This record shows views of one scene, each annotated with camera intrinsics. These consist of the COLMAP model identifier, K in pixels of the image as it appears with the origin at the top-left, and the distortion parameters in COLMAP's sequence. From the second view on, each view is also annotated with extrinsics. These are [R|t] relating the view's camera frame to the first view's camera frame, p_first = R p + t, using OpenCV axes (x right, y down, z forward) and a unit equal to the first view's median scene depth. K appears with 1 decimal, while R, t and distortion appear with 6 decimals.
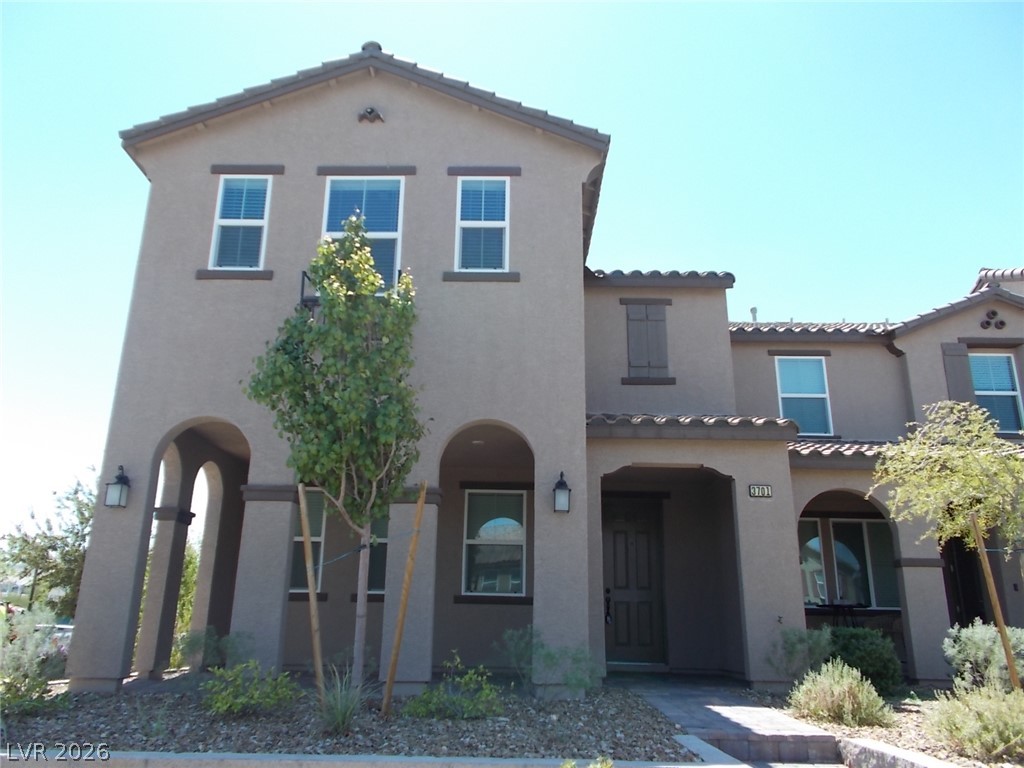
lens RADIAL K [[787.4, 0, 511.0], [0, 787.4, 380.6], [0, 0, 1]] dist [0.016748, -0.018599]
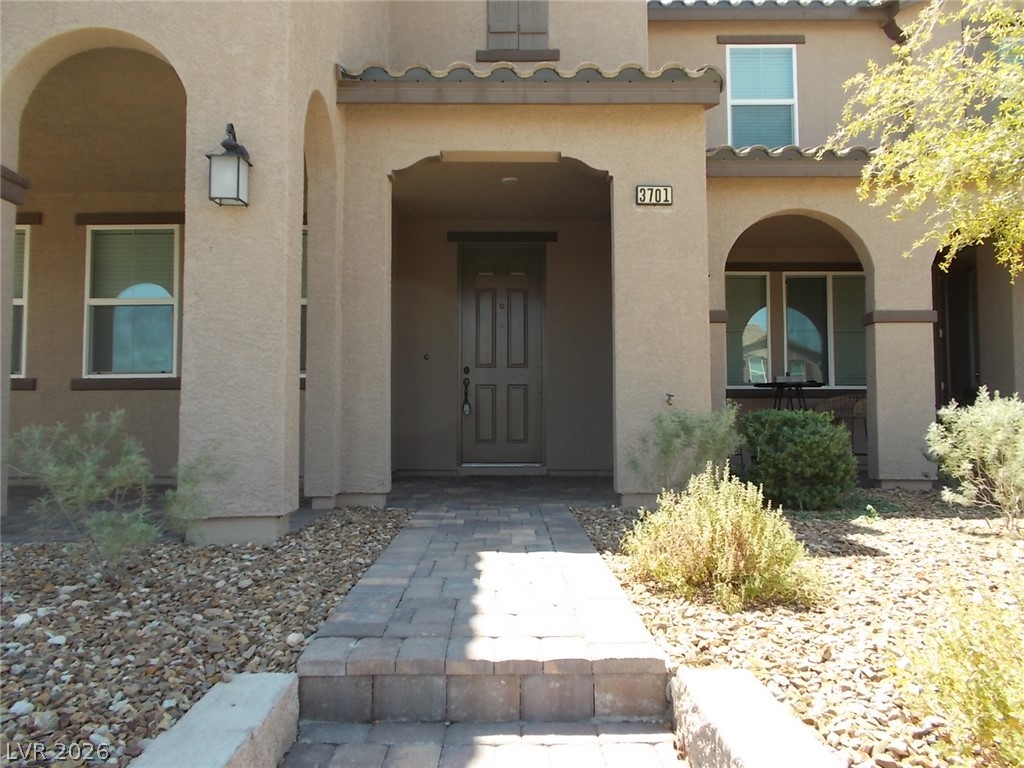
lens RADIAL K [[787.4, 0, 510.7], [0, 787.4, 384.5], [0, 0, 1]] dist [0.016748, -0.018599]
pose [[0.999678, -0.018648, 0.017221, 0.194440], [0.013726, 0.967822, 0.251262, 0.127101], [-0.021353, -0.250945, 0.967766, 0.385506]]
